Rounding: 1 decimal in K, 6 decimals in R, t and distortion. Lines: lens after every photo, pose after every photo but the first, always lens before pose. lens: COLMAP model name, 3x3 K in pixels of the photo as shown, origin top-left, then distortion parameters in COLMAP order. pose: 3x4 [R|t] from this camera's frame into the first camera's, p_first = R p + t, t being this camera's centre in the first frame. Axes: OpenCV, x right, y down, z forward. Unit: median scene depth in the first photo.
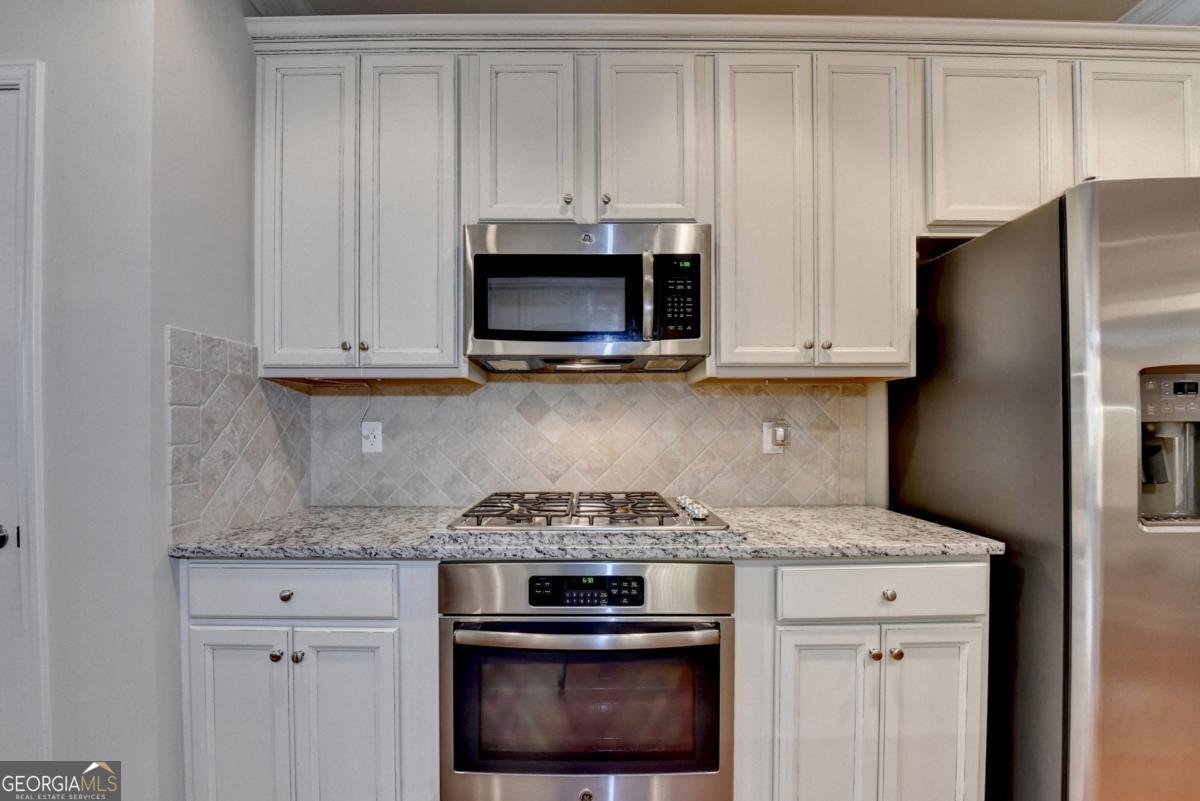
lens RADIAL K [[563.5, 0, 599.9], [0, 563.5, 424.0], [0, 0, 1]] dist [-0.000353, -0.012156]
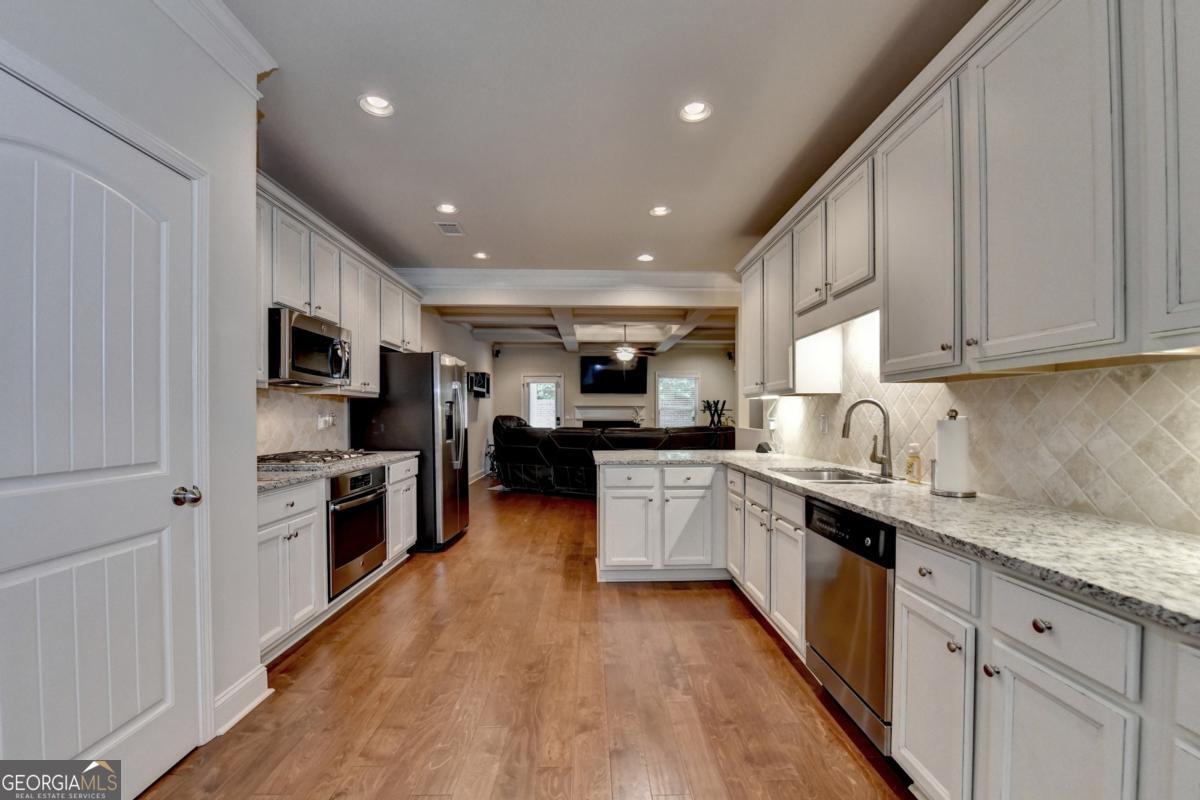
lens RADIAL K [[494.6, 0, 596.5], [0, 494.6, 425.0], [0, 0, 1]] dist [-0.001831, -0.007455]
pose [[-0.007405, -0.018249, 0.999806, -1.824231], [-0.007966, 0.999803, 0.018190, -0.002681], [-0.999941, -0.007829, -0.007549, -0.019726]]
